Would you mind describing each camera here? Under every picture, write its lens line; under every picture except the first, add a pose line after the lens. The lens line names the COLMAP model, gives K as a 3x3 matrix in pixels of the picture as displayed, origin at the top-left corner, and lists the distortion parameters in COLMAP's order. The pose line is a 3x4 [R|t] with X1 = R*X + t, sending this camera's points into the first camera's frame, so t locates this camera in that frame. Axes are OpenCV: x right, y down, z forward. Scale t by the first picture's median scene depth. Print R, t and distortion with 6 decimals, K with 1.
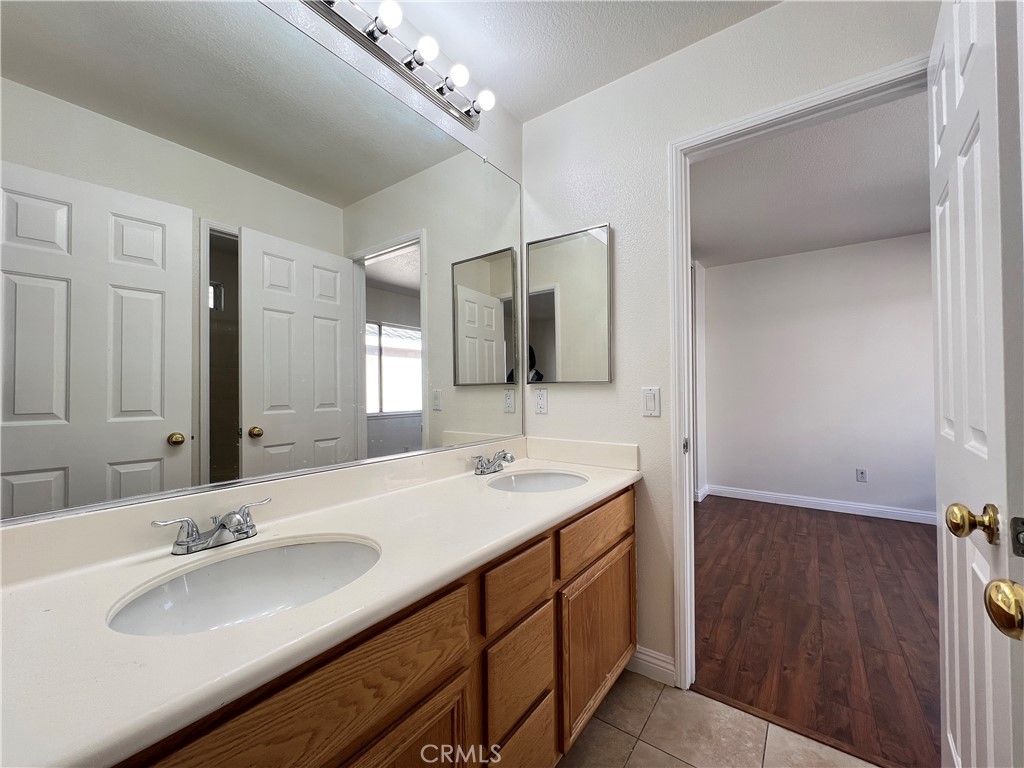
lens RADIAL K [[410.1, 0, 509.2], [0, 410.1, 382.8], [0, 0, 1]] dist [-0.000202, 0.000304]
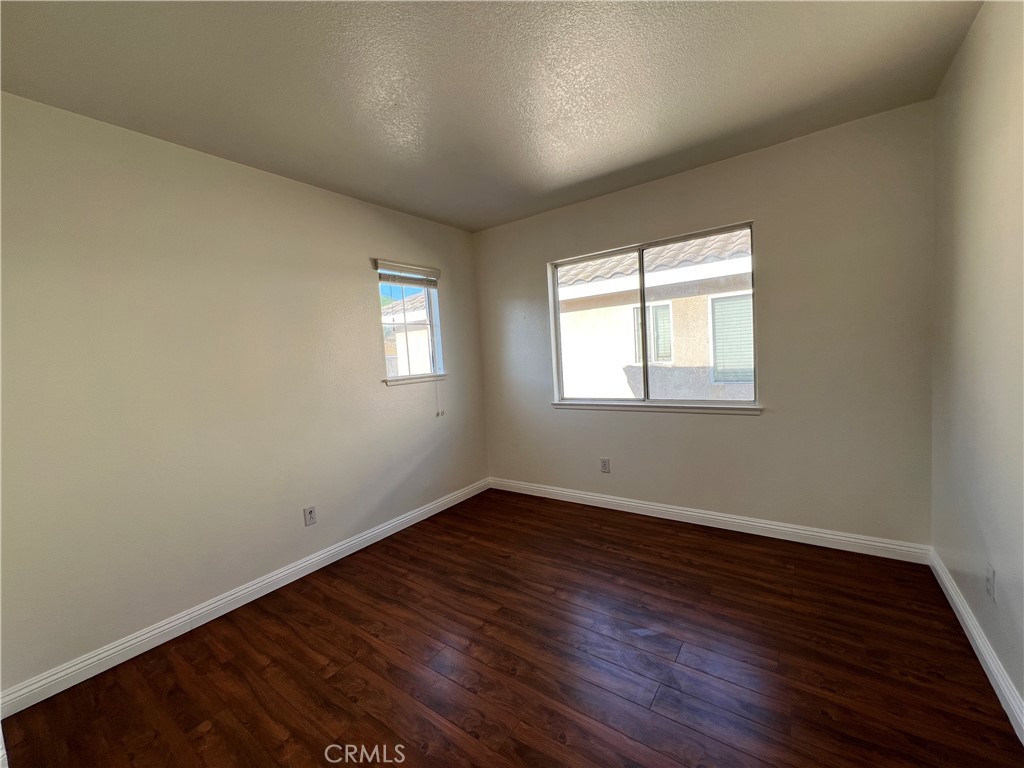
lens RADIAL K [[410.1, 0, 509.2], [0, 410.1, 382.8], [0, 0, 1]] dist [-0.000202, 0.000304]
pose [[-0.001493, -0.063569, 0.997976, 0.180045], [0.051116, 0.996668, 0.063562, -0.031351], [-0.998692, 0.051108, 0.001762, 0.683013]]
